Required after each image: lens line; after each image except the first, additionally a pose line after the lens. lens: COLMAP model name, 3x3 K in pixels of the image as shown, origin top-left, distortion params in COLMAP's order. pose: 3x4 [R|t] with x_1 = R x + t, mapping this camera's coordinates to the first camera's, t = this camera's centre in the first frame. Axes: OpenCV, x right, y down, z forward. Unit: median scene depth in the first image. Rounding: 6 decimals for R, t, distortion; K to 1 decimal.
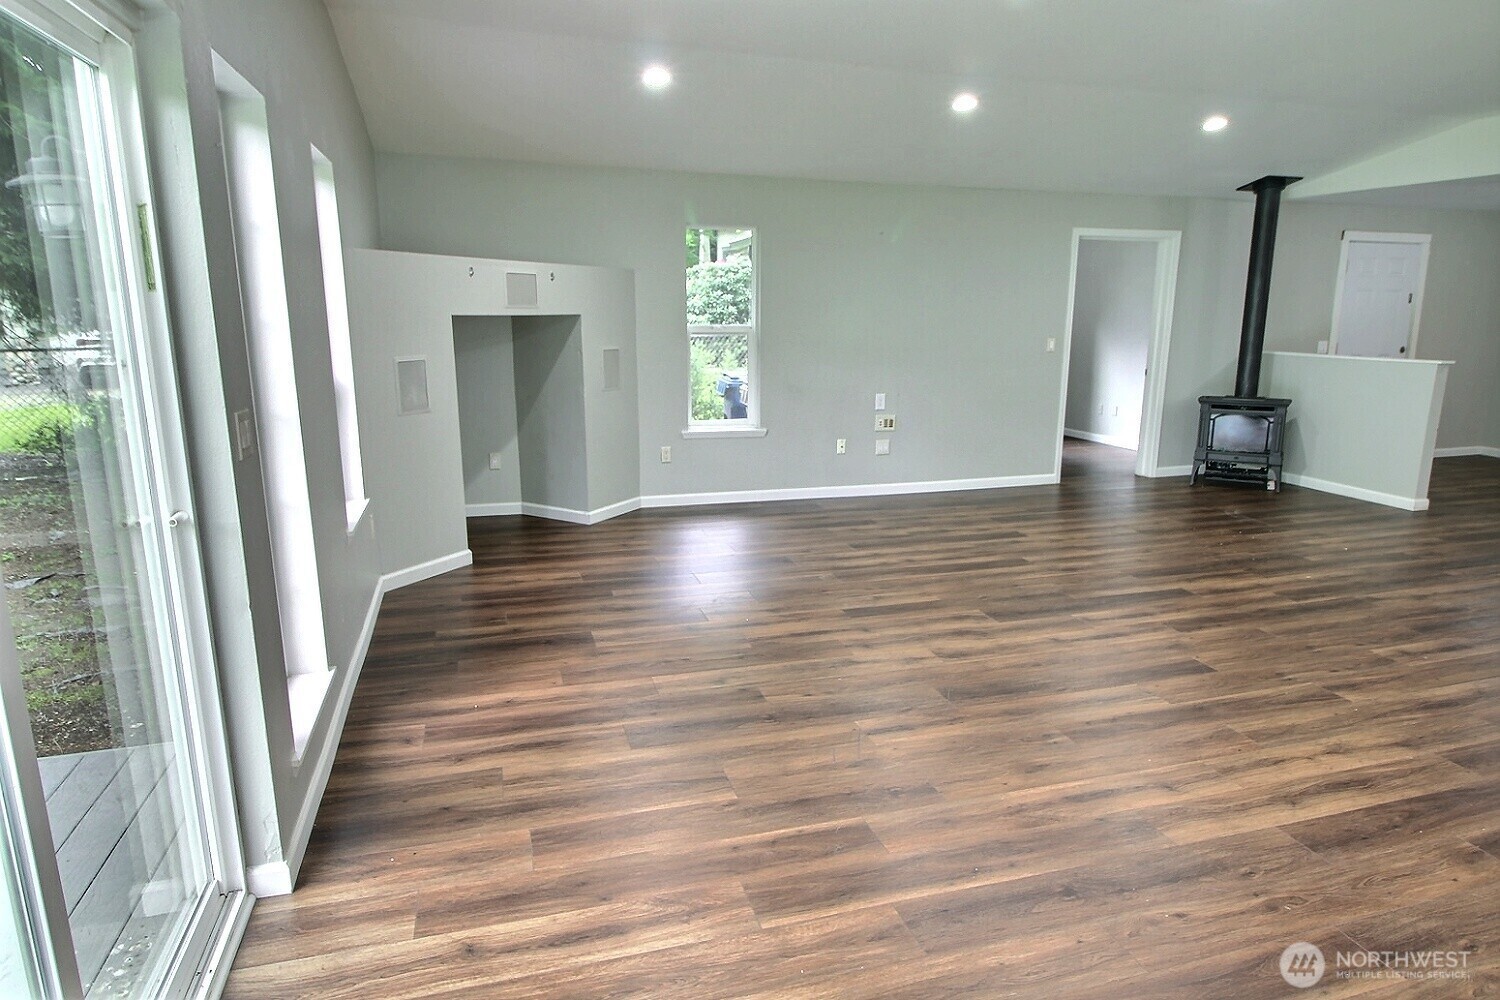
lens RADIAL K [[888.1, 0, 754.7], [0, 888.1, 500.9], [0, 0, 1]] dist [0.008574, -0.015341]
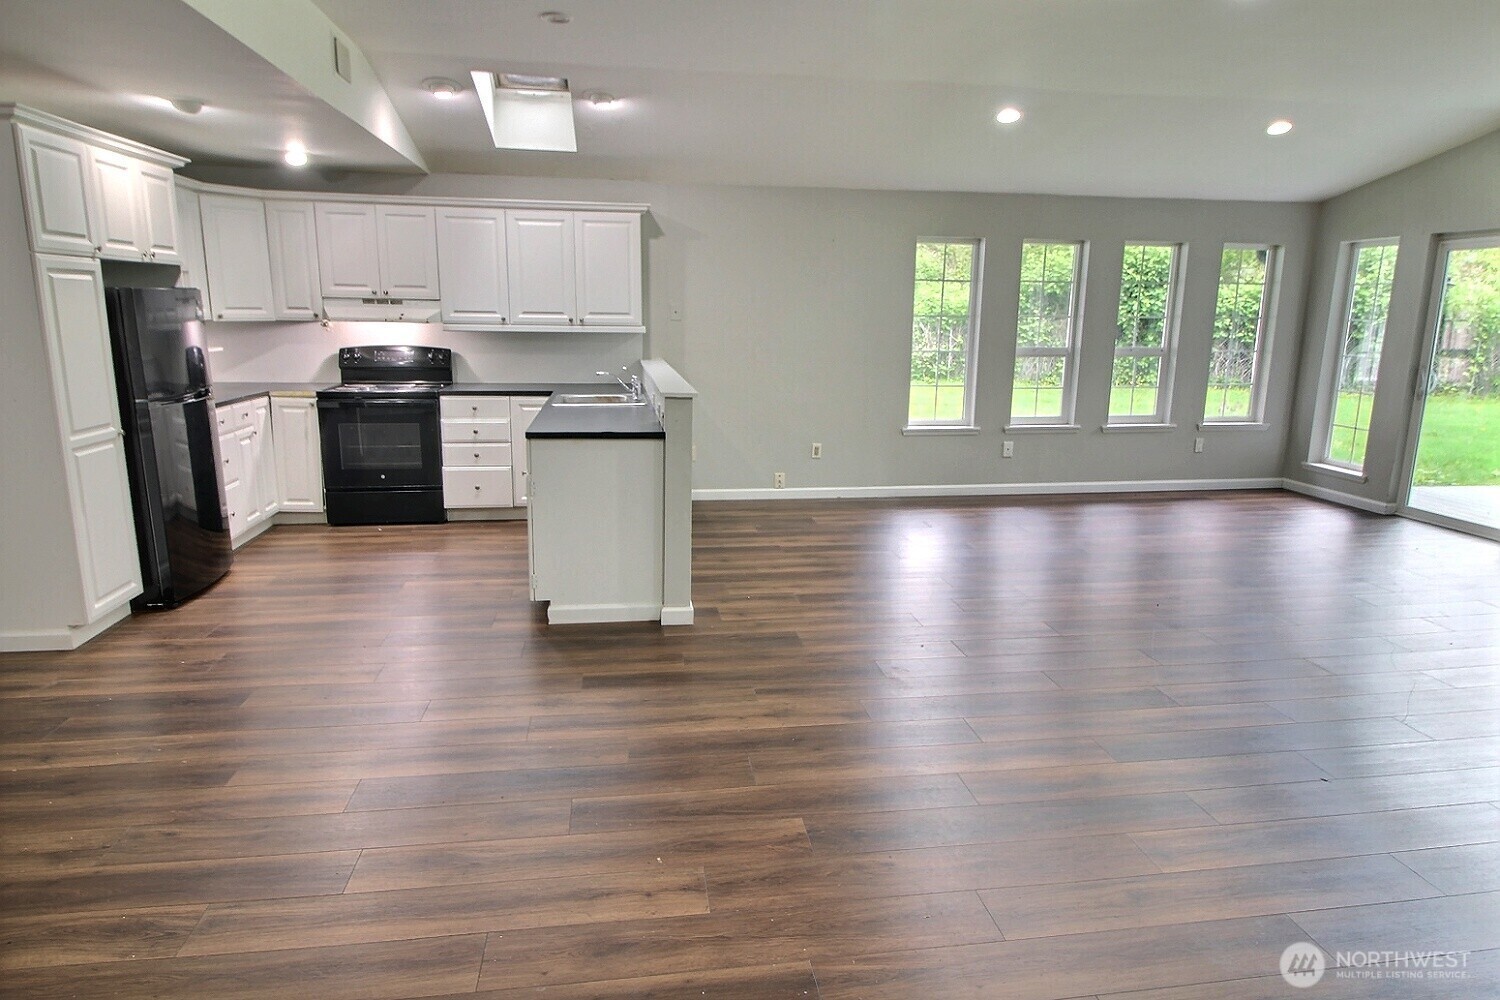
lens RADIAL K [[888.1, 0, 759.2], [0, 888.1, 500.2], [0, 0, 1]] dist [0.008574, -0.015341]
pose [[-0.990719, -0.045120, 0.128218, 0.655950], [0.012673, 0.908527, 0.417633, -0.332822], [-0.135333, 0.415382, -0.899524, 1.513776]]
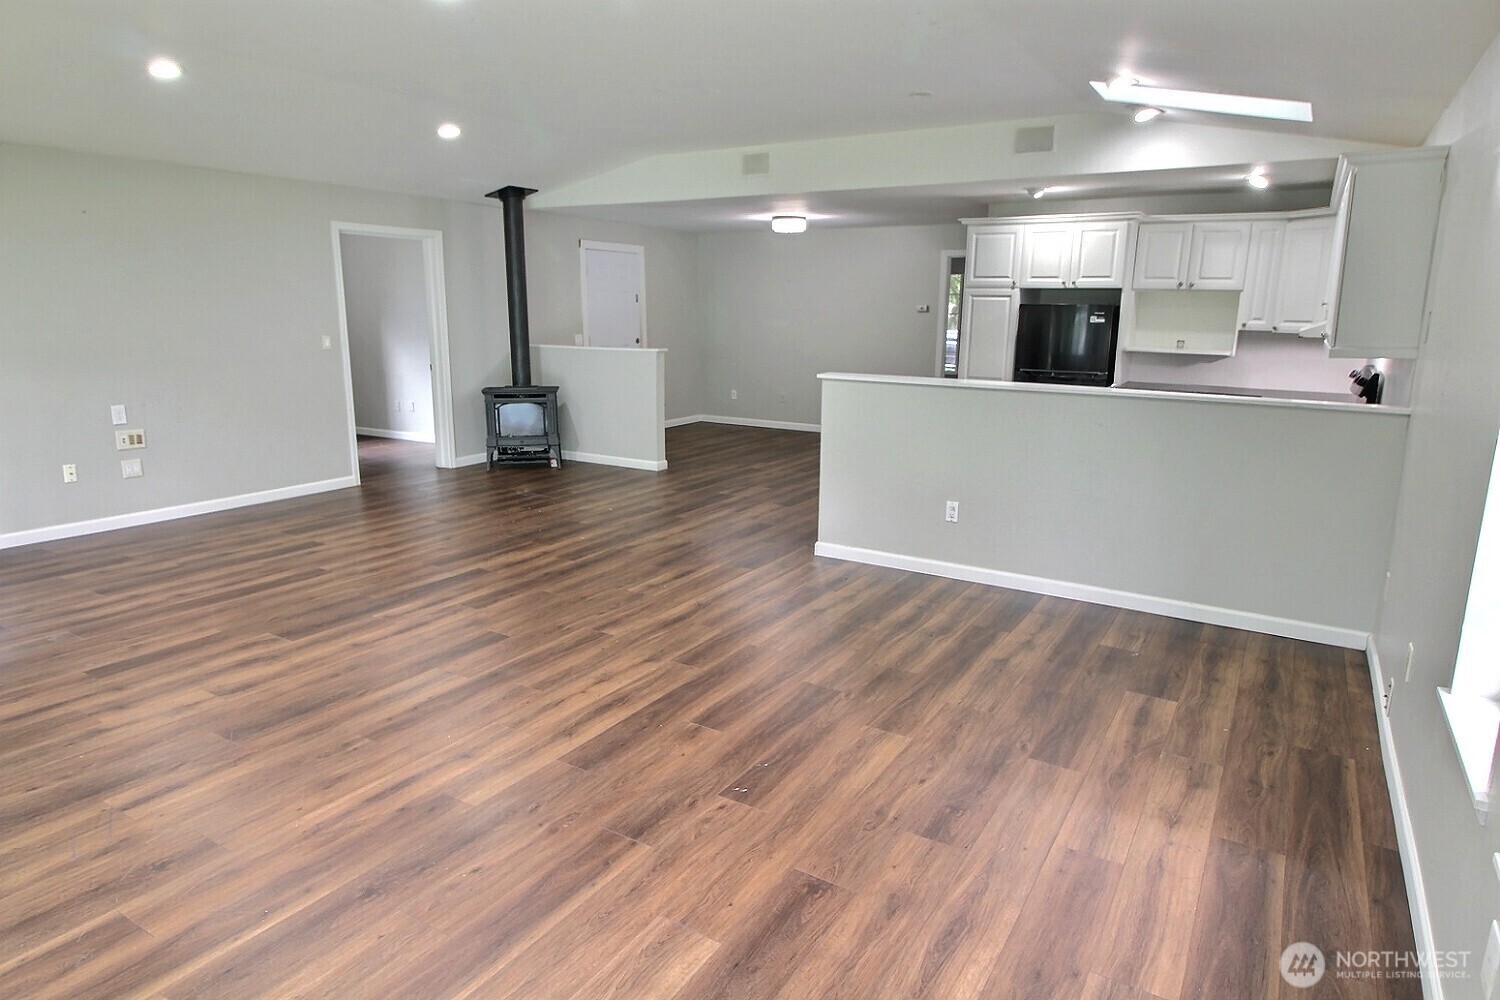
lens RADIAL K [[888.1, 0, 758.0], [0, 888.1, 500.8], [0, 0, 1]] dist [0.008574, -0.015341]
pose [[0.742274, -0.137096, 0.655922, 0.041029], [0.135143, 0.989361, 0.053855, 0.006353], [-0.656327, 0.048668, 0.752905, -0.024496]]
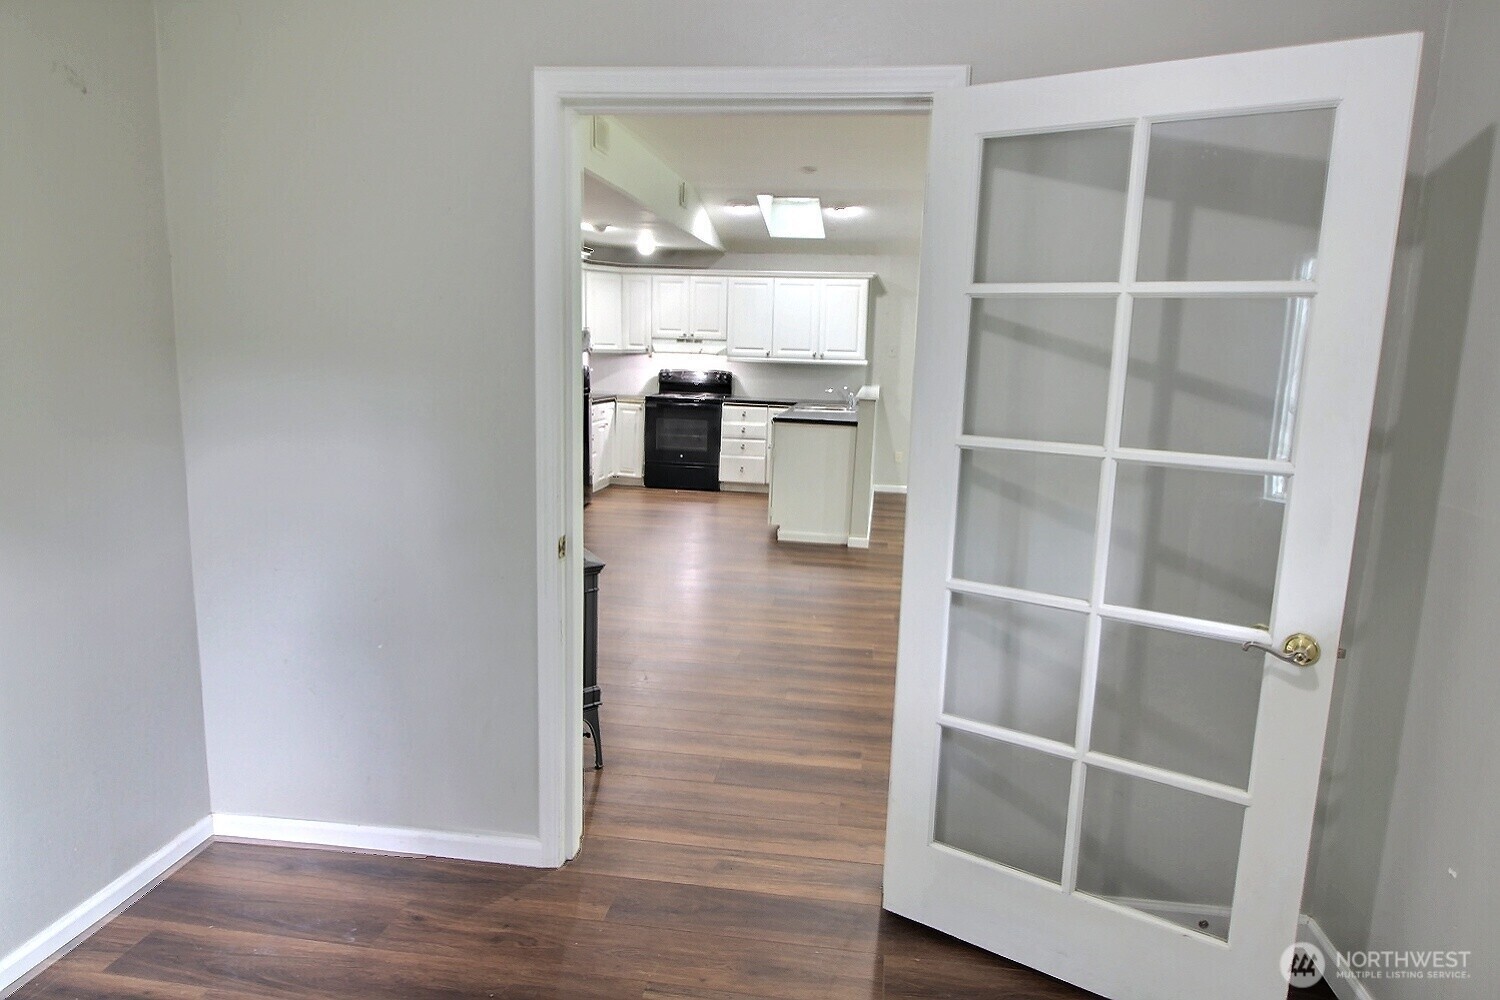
lens RADIAL K [[888.1, 0, 774.8], [0, 888.1, 493.2], [0, 0, 1]] dist [0.008574, -0.015341]
pose [[-0.914509, -0.089963, 0.394436, 0.439506], [0.059965, 0.934051, 0.352069, -0.412797], [-0.400096, 0.345622, -0.848804, 1.942561]]
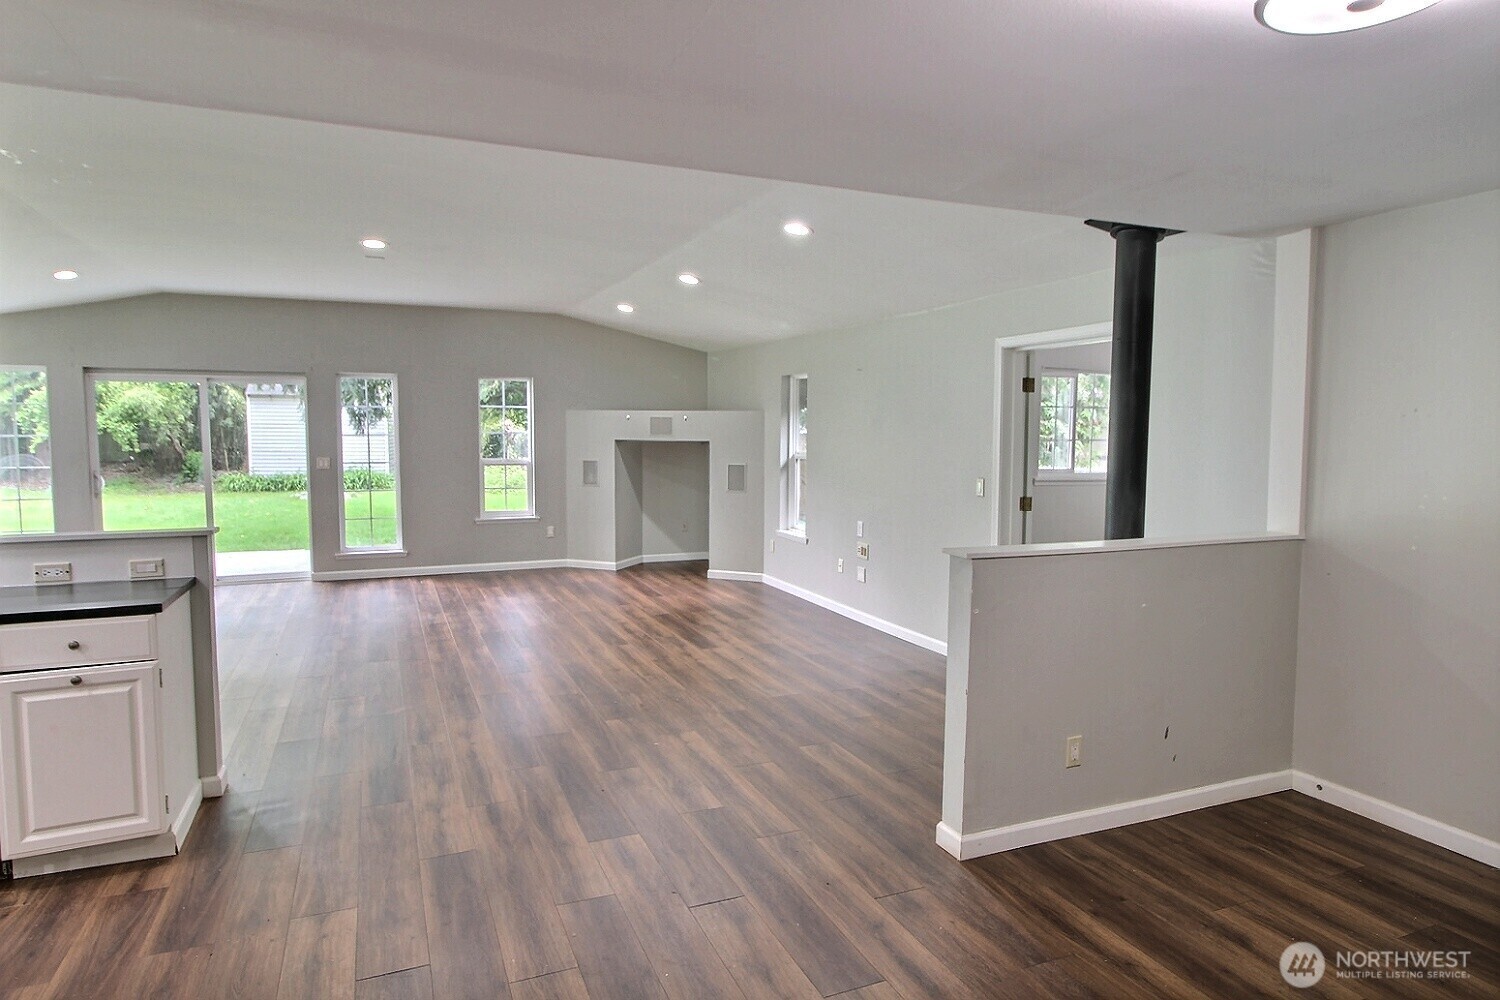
lens RADIAL K [[888.1, 0, 758.6], [0, 888.1, 501.4], [0, 0, 1]] dist [0.008574, -0.015341]
pose [[0.114517, 0.074754, -0.990605, 1.642776], [-0.218954, 0.974542, 0.048230, -0.239905], [0.968992, 0.211374, 0.127970, 1.086089]]
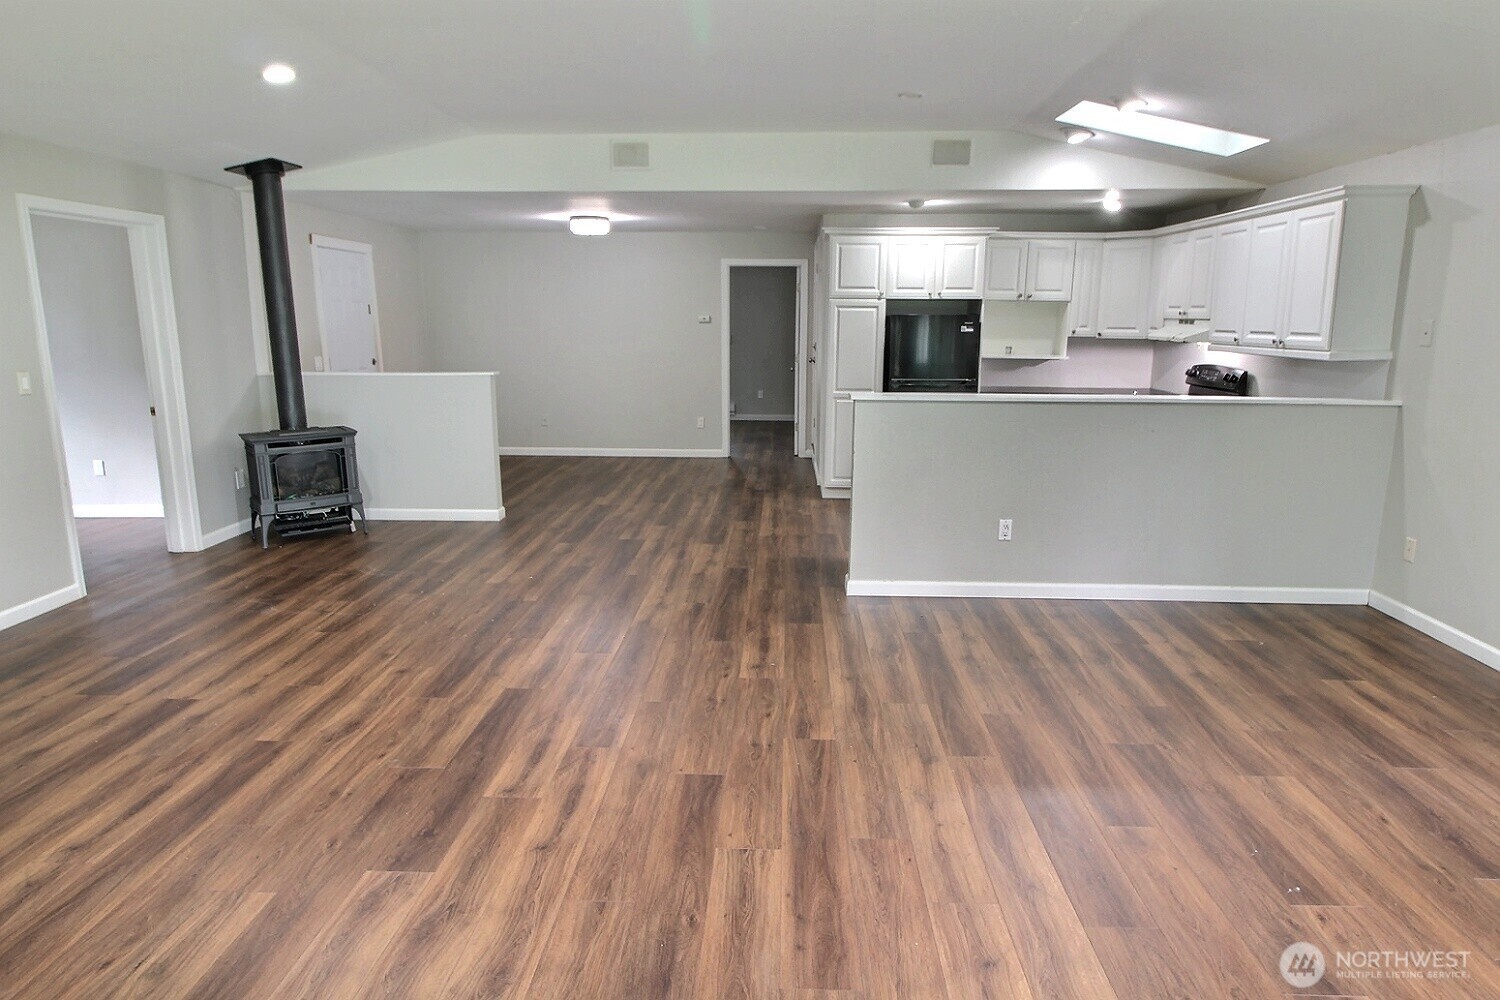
lens RADIAL K [[888.1, 0, 758.1], [0, 888.1, 500.6], [0, 0, 1]] dist [0.008574, -0.015341]
pose [[0.321923, -0.192904, 0.926905, -0.128096], [0.202260, 0.970434, 0.131717, -0.115069], [-0.924909, 0.145073, 0.351422, 0.503544]]
